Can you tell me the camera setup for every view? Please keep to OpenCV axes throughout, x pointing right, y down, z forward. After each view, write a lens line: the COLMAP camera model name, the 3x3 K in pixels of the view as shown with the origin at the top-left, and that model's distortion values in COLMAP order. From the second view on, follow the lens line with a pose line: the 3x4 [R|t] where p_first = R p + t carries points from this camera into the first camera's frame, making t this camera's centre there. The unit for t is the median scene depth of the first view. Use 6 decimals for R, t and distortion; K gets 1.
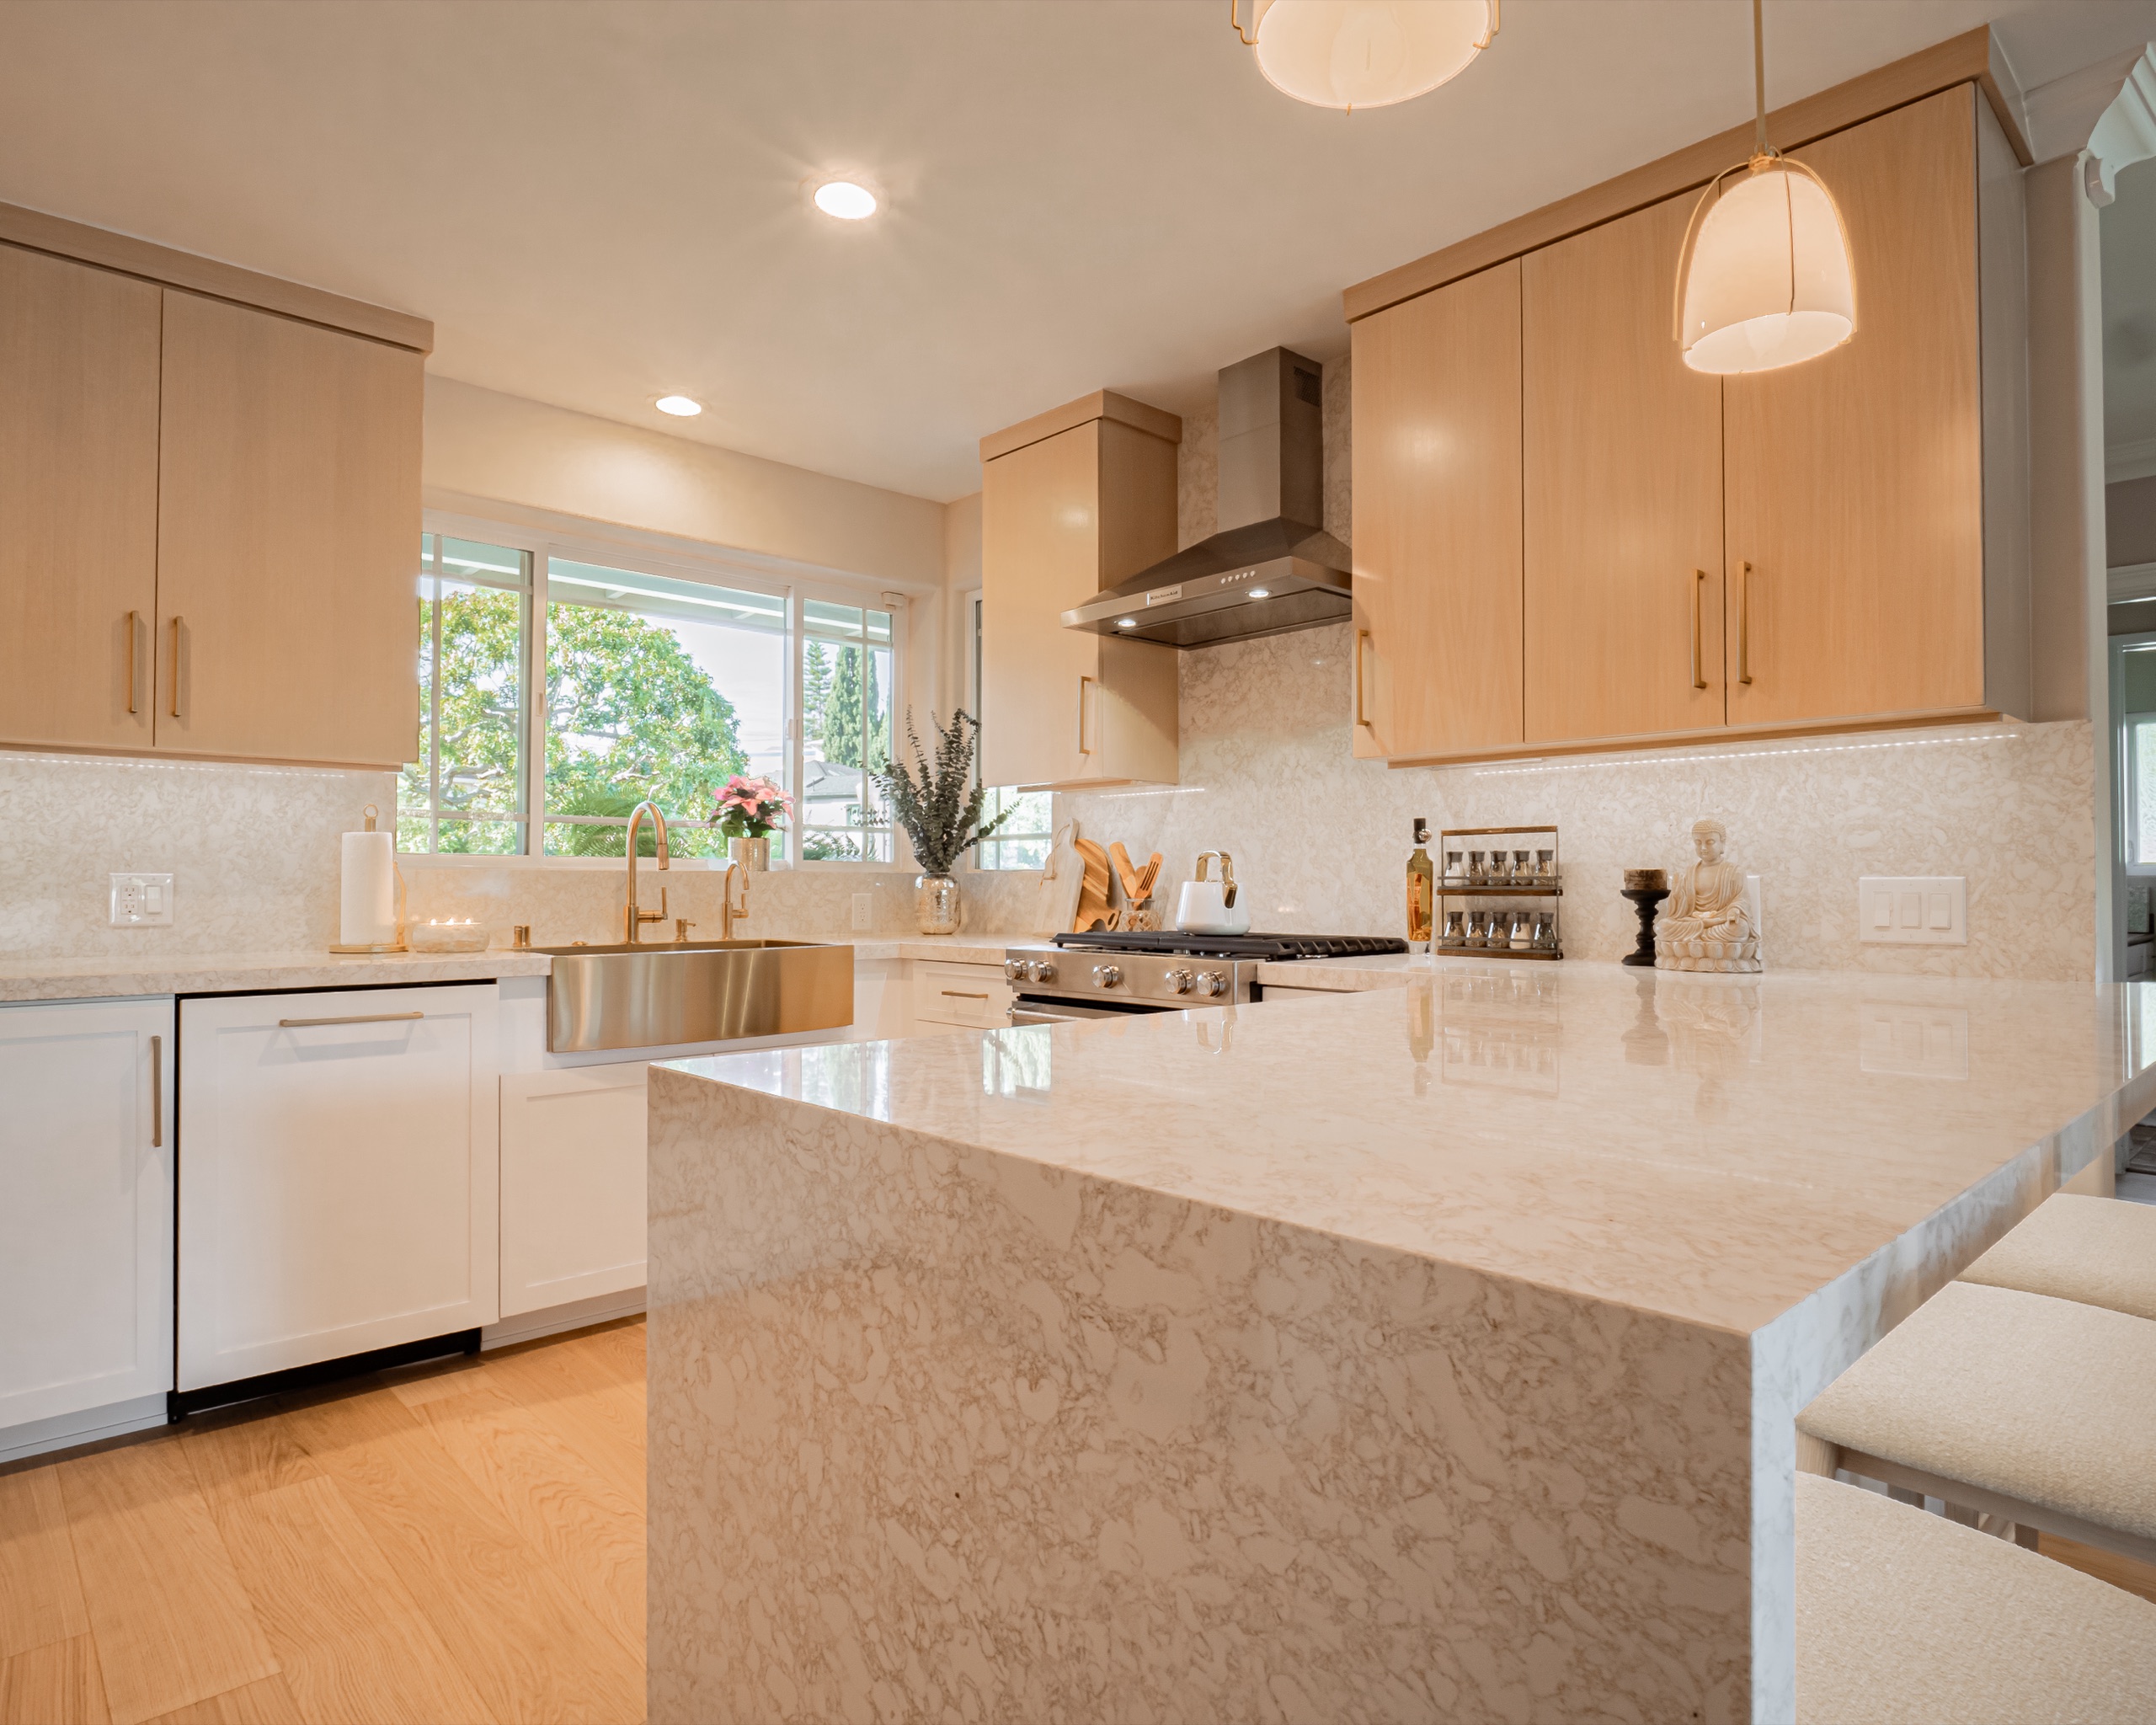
lens RADIAL K [[1277.6, 0, 1073.6], [0, 1277.6, 866.8], [0, 0, 1]] dist [-0.009635, -0.001954]
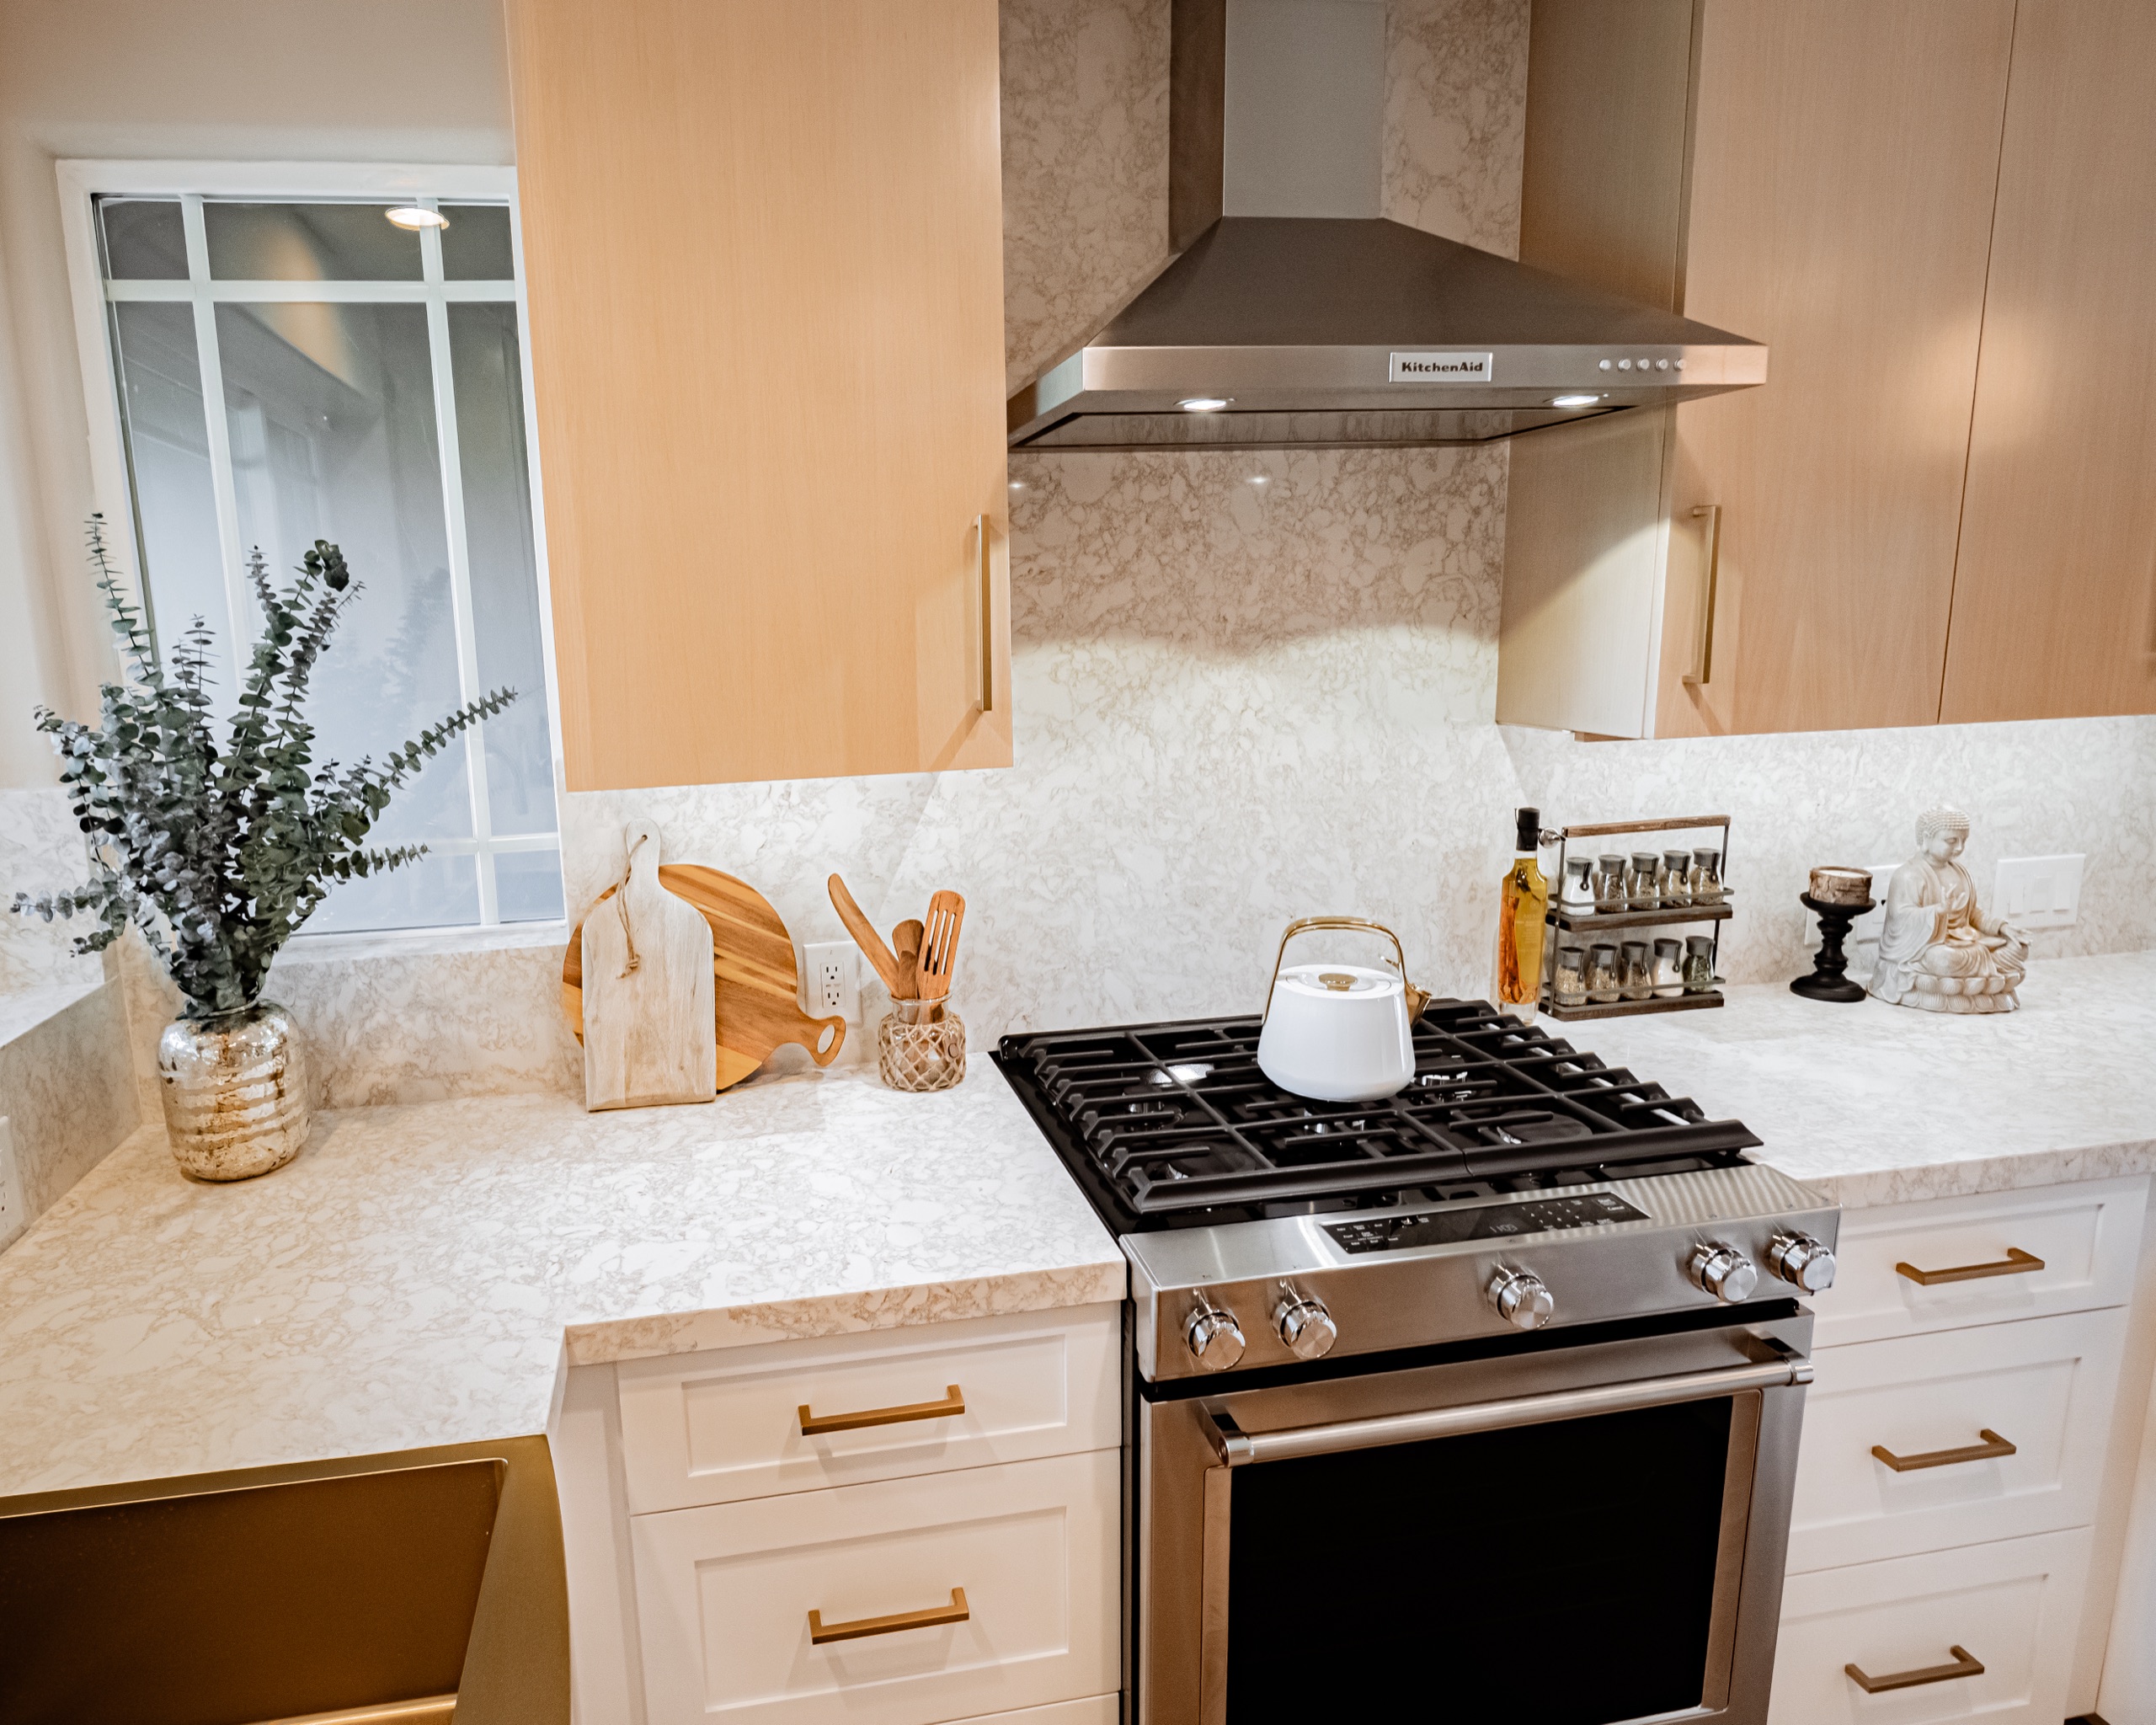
lens RADIAL K [[1237.8, 0, 881.8], [0, 1237.8, 846.3], [0, 0, 1]] dist [-0.022280, 0.007431]
pose [[0.554403, -0.168485, 0.815015, -0.350483], [0.021052, 0.981819, 0.188648, -0.125321], [-0.831982, -0.087429, 0.547871, 0.842822]]
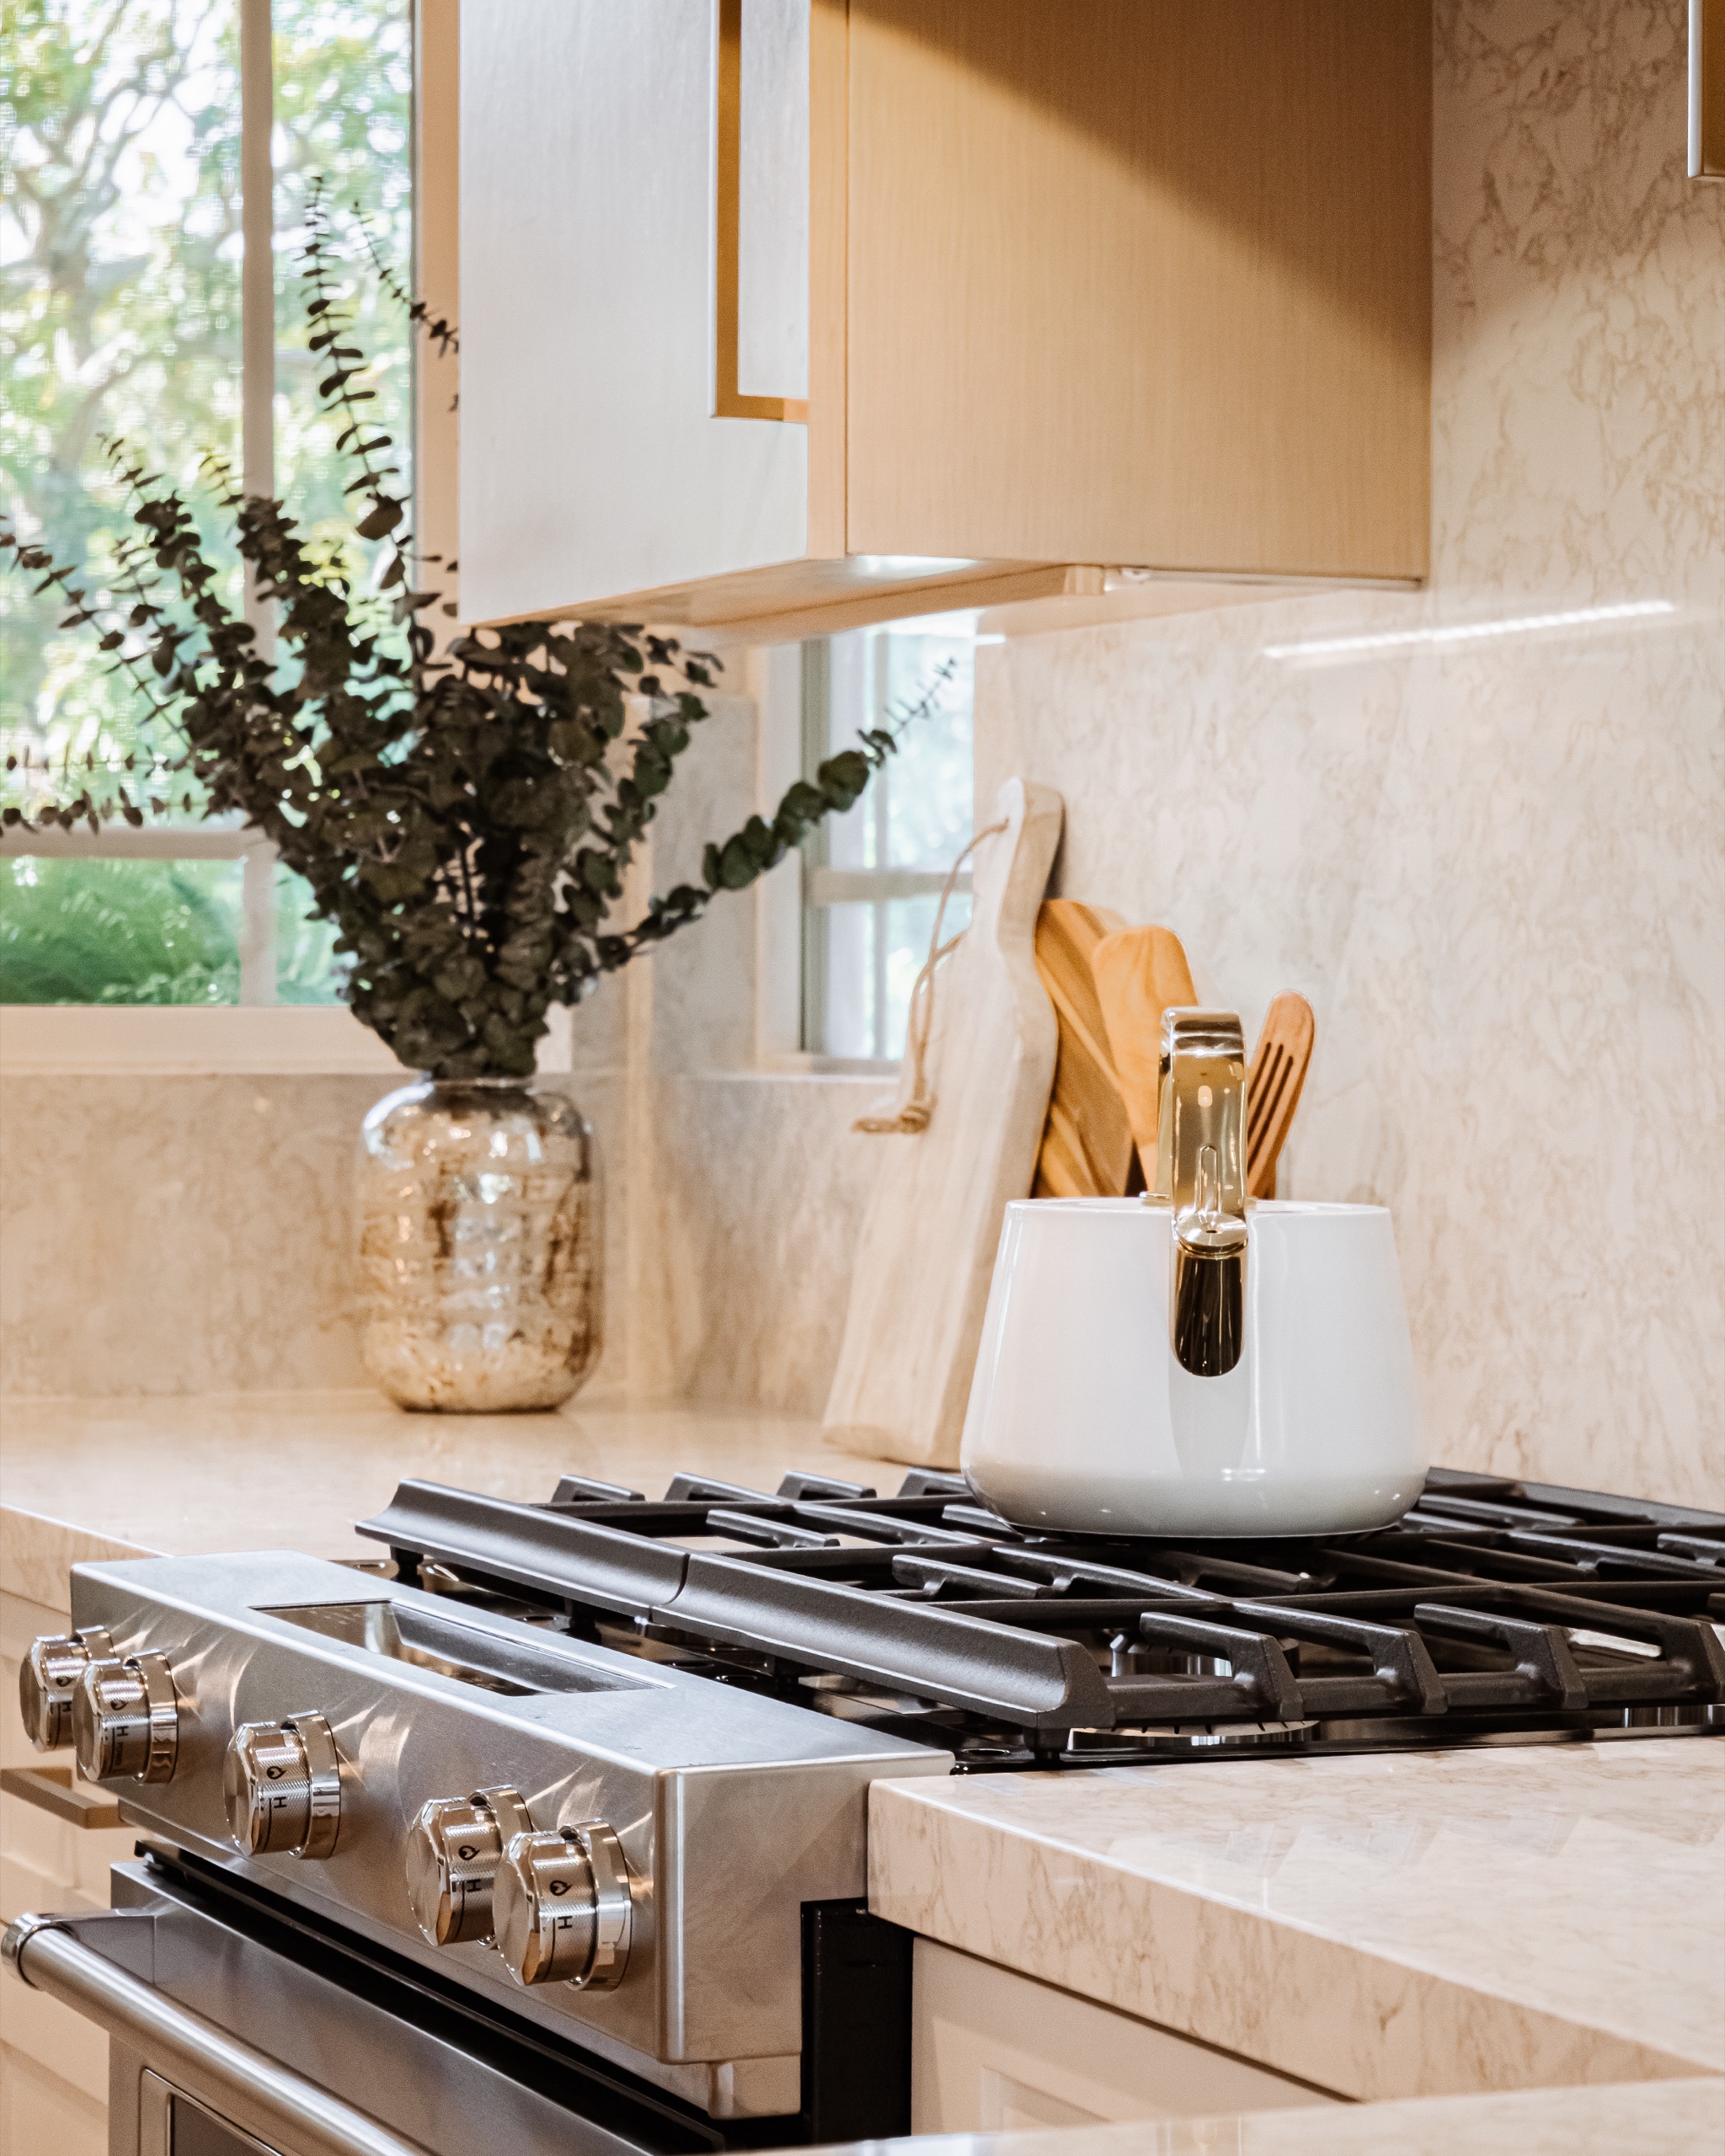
lens RADIAL K [[5914.7, 0, 900.1], [0, 5914.7, 1104.3], [0, 0, 1]] dist [0.021834, 0.105551]
pose [[0.938737, 0.006025, -0.344581, 0.312899], [0.004341, 0.999561, 0.029303, -0.021202], [0.344606, -0.029004, 0.938299, 0.272971]]
